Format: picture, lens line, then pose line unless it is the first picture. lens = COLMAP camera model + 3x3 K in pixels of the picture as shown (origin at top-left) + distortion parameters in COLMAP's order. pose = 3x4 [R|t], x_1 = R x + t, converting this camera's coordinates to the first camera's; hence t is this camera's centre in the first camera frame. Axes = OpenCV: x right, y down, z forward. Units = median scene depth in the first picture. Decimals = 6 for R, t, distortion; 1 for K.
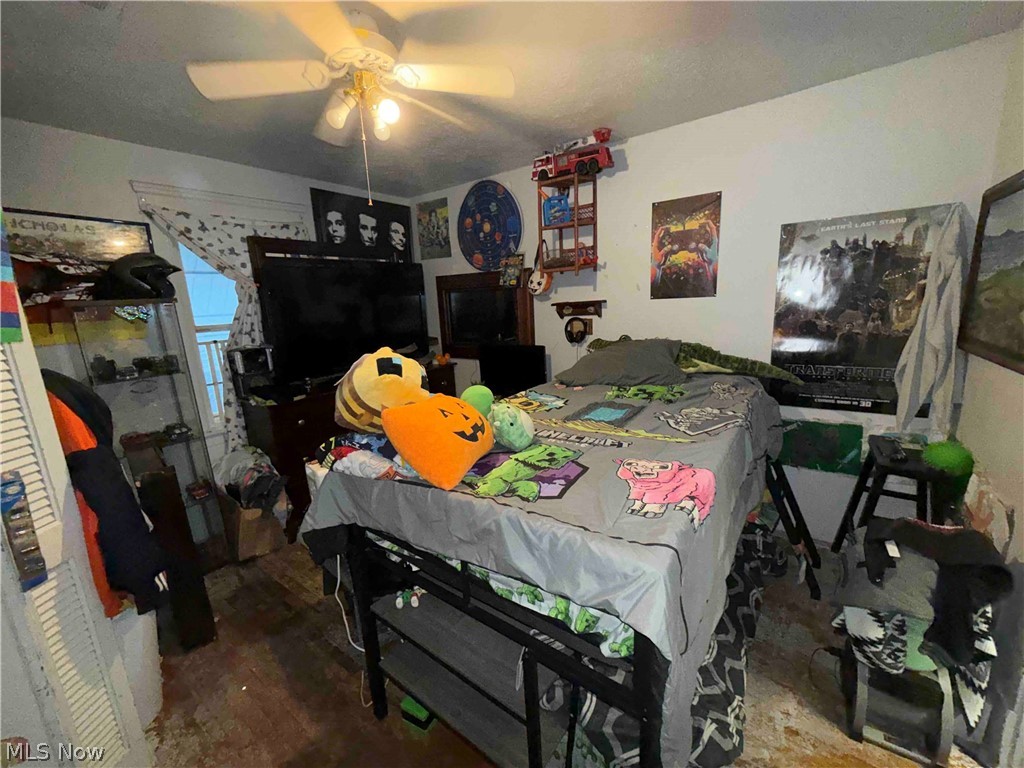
lens RADIAL K [[407.1, 0, 513.9], [0, 407.1, 384.6], [0, 0, 1]] dist [0.000352, -0.000105]
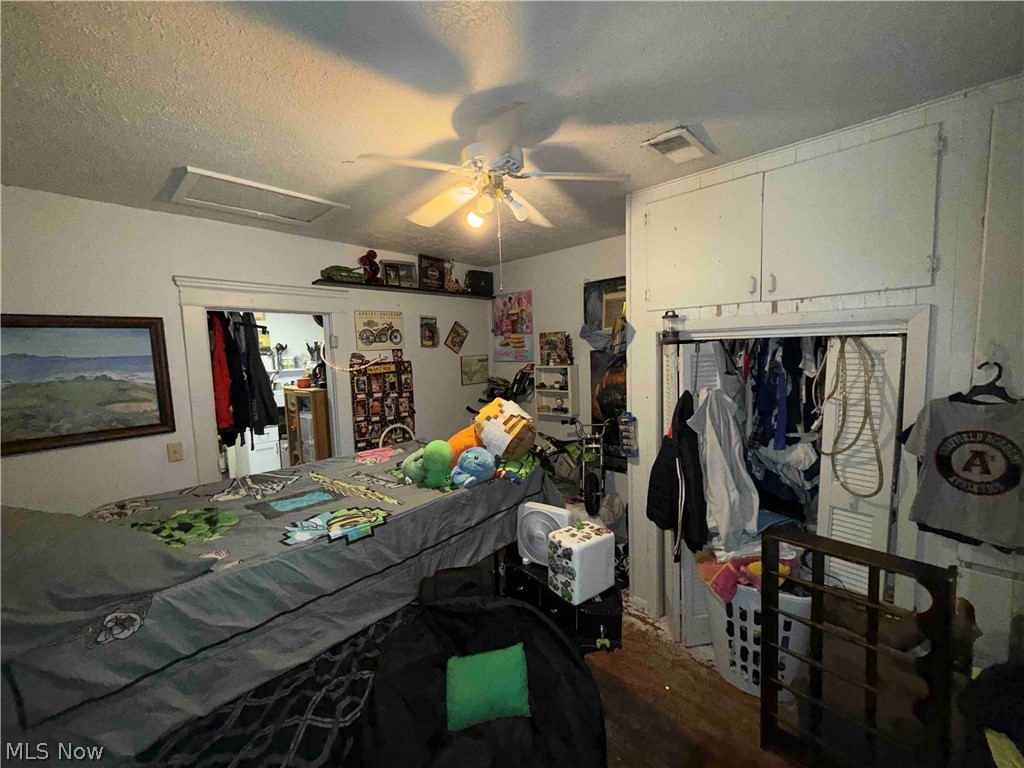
lens RADIAL K [[407.1, 0, 513.9], [0, 407.1, 384.6], [0, 0, 1]] dist [0.000352, -0.000105]
pose [[-0.989096, 0.071551, 0.128726, -0.374031], [0.105788, 0.953274, 0.282981, -0.371908], [-0.102463, 0.293513, -0.950448, 1.597700]]
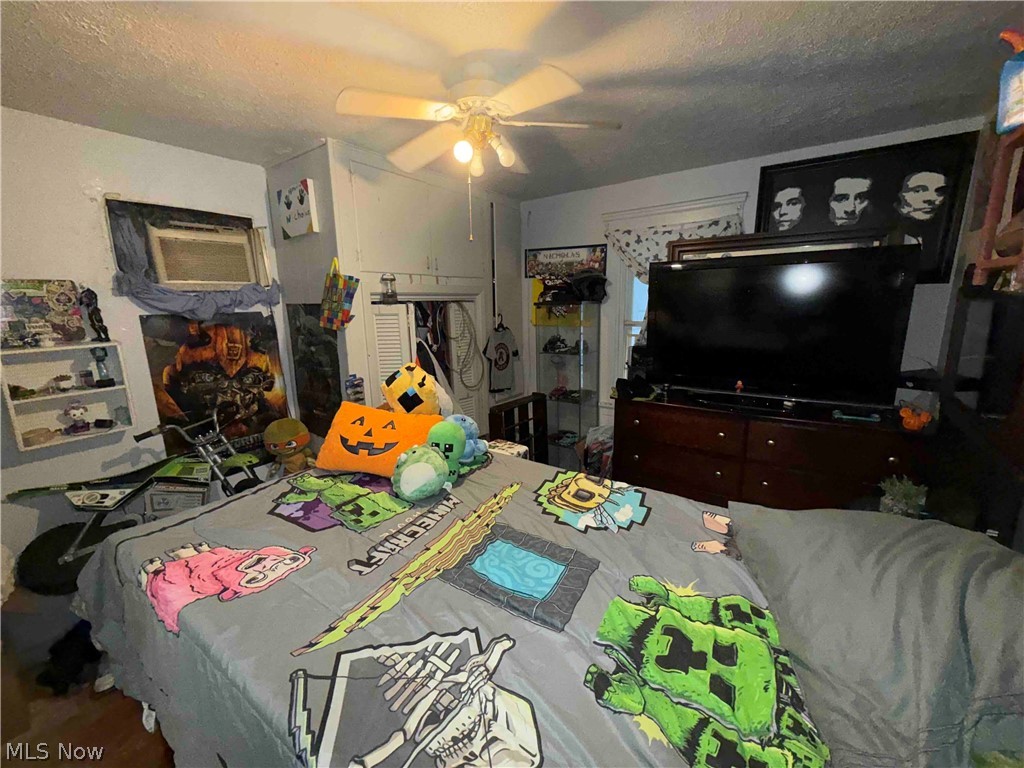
lens RADIAL K [[407.1, 0, 513.9], [0, 407.1, 384.6], [0, 0, 1]] dist [0.000352, -0.000105]
pose [[0.020771, 0.250706, -0.967840, 0.618563], [-0.188596, 0.951652, 0.242465, -0.261039], [0.981835, 0.177495, 0.067049, 0.815915]]
